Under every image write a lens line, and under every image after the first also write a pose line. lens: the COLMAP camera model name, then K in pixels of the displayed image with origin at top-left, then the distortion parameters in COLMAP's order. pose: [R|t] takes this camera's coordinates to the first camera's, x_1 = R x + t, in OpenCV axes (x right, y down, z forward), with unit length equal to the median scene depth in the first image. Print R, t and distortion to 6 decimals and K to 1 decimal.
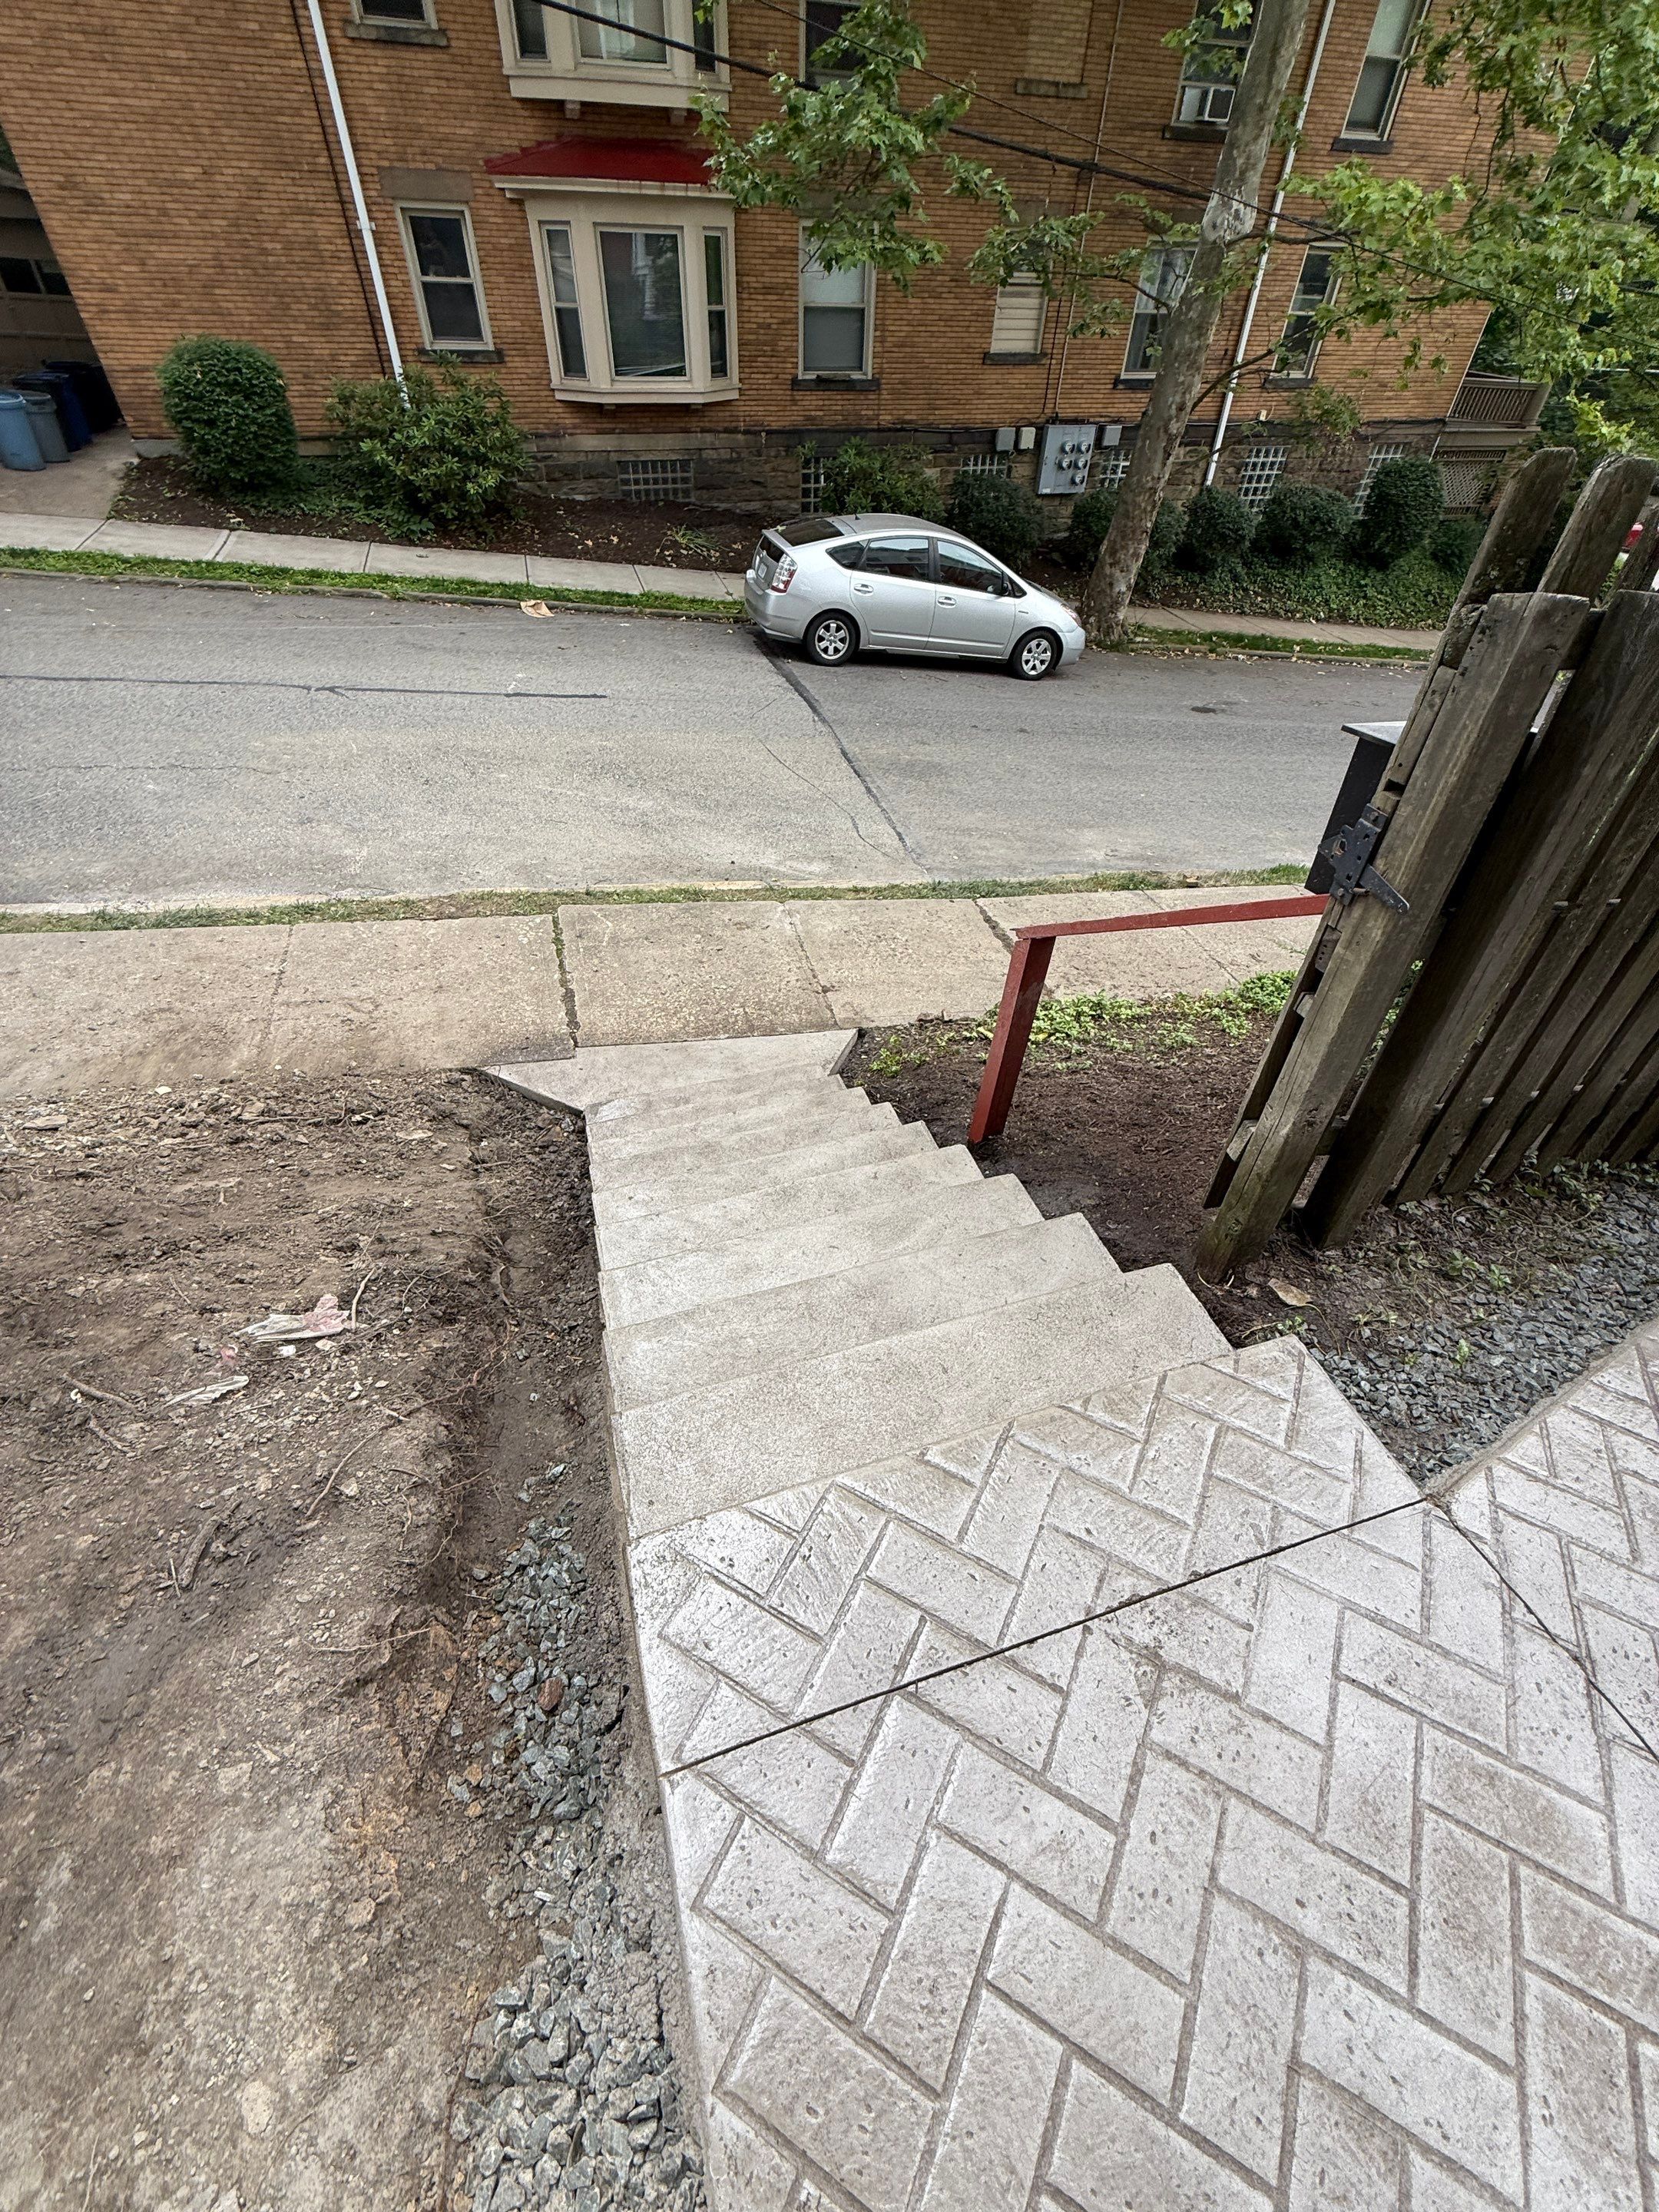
lens RADIAL K [[880.9, 0, 826.0], [0, 880.9, 1099.2], [0, 0, 1]] dist [0.000599, 0.000453]
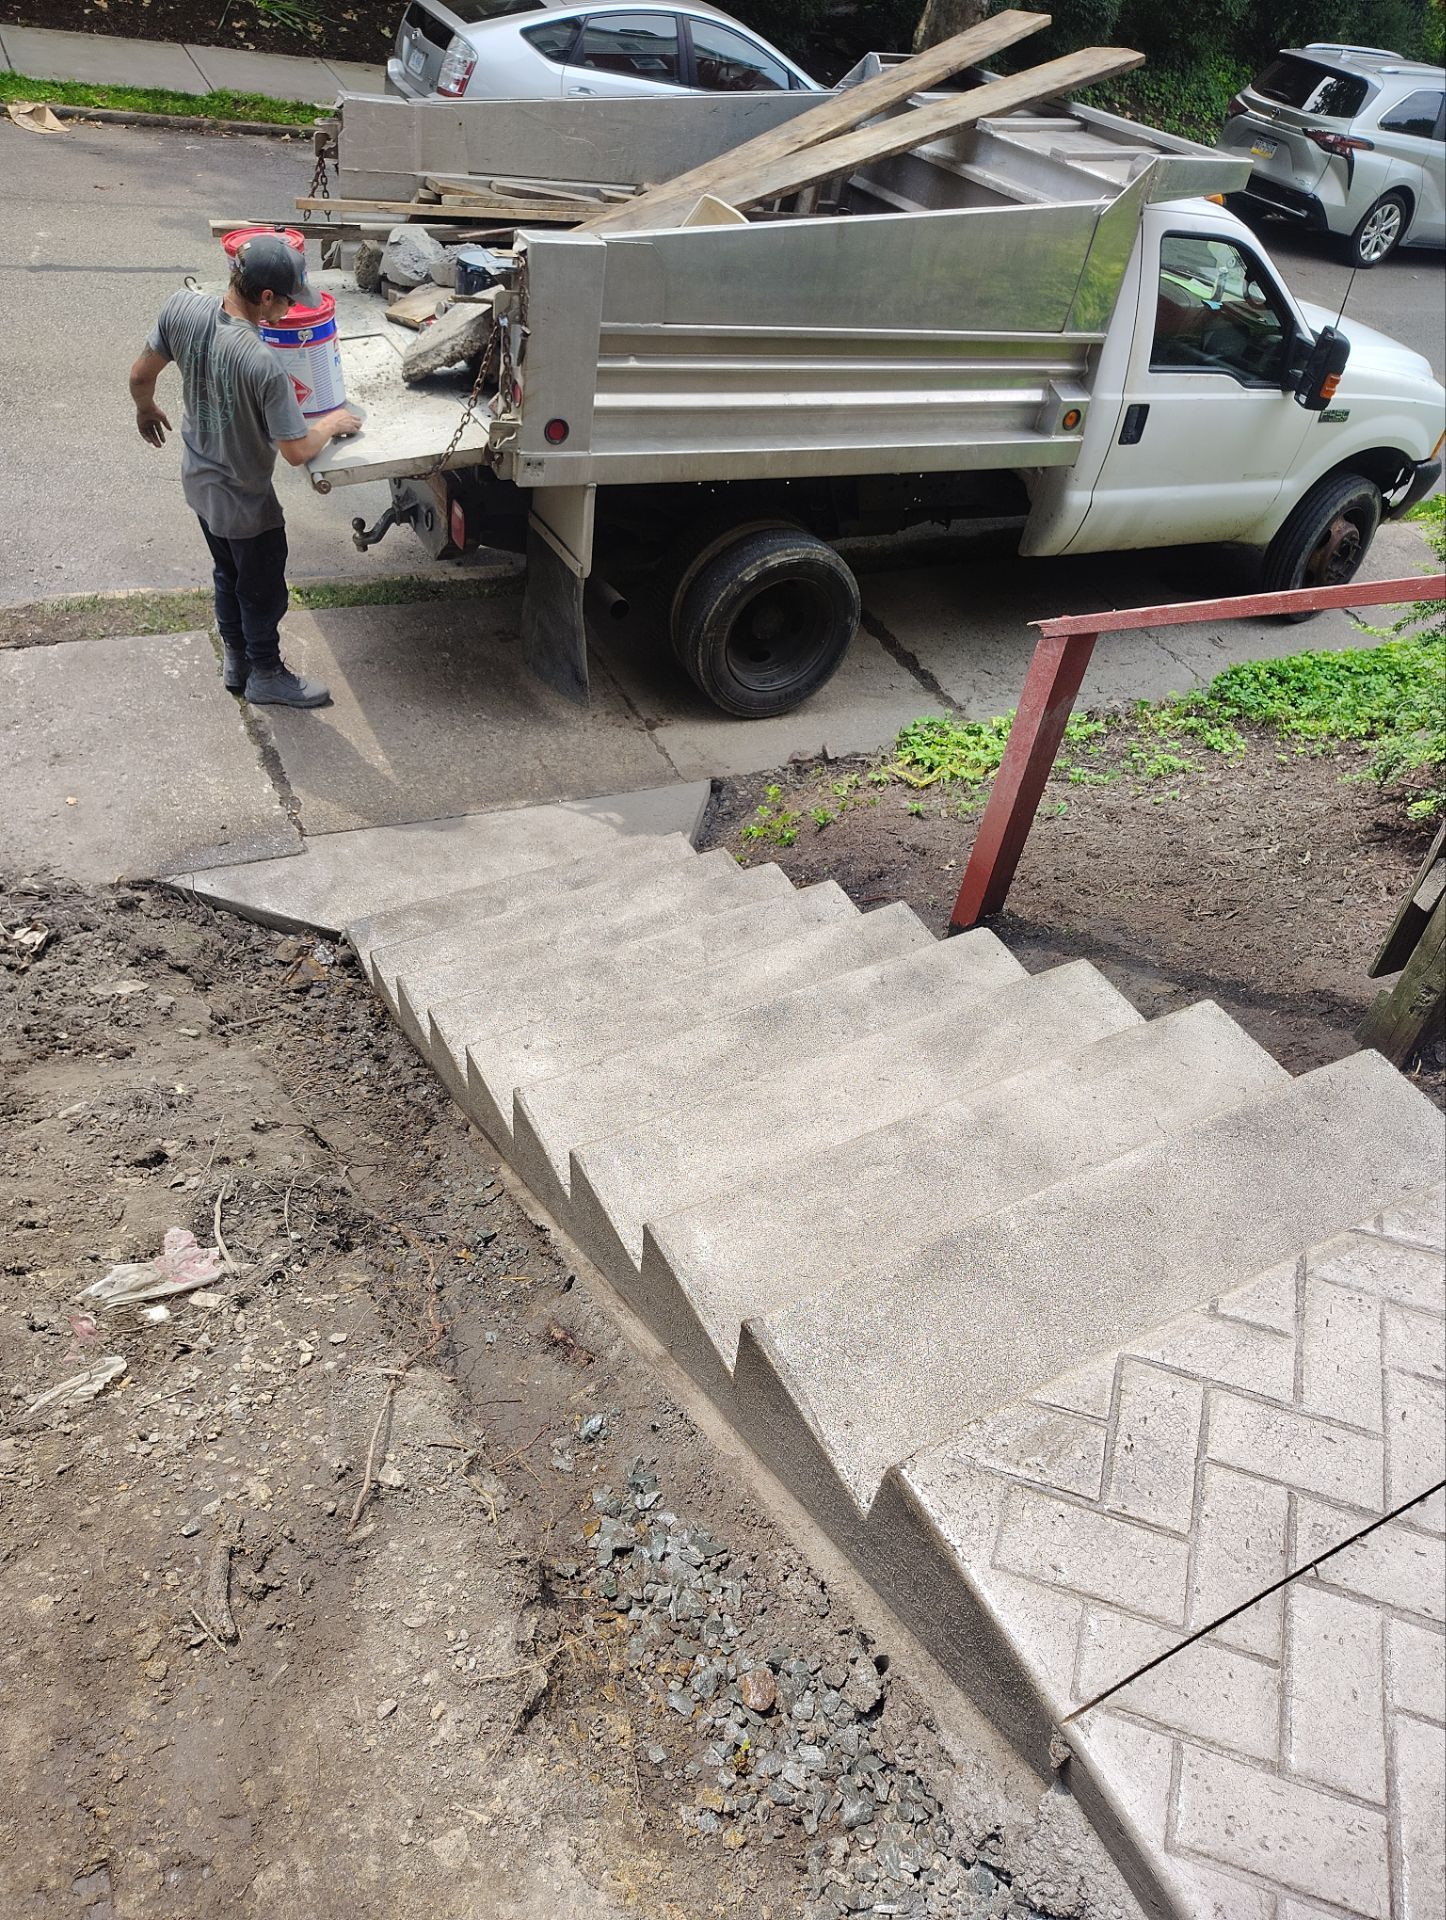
lens RADIAL K [[1325.0, 0, 737.0], [0, 1325.0, 957.8], [0, 0, 1]] dist [0.036978, -0.041023]
pose [[0.982207, -0.088942, 0.165408, -0.140217], [0.079639, 0.994890, 0.062061, -0.004747], [-0.170082, -0.047784, 0.984271, -0.025300]]
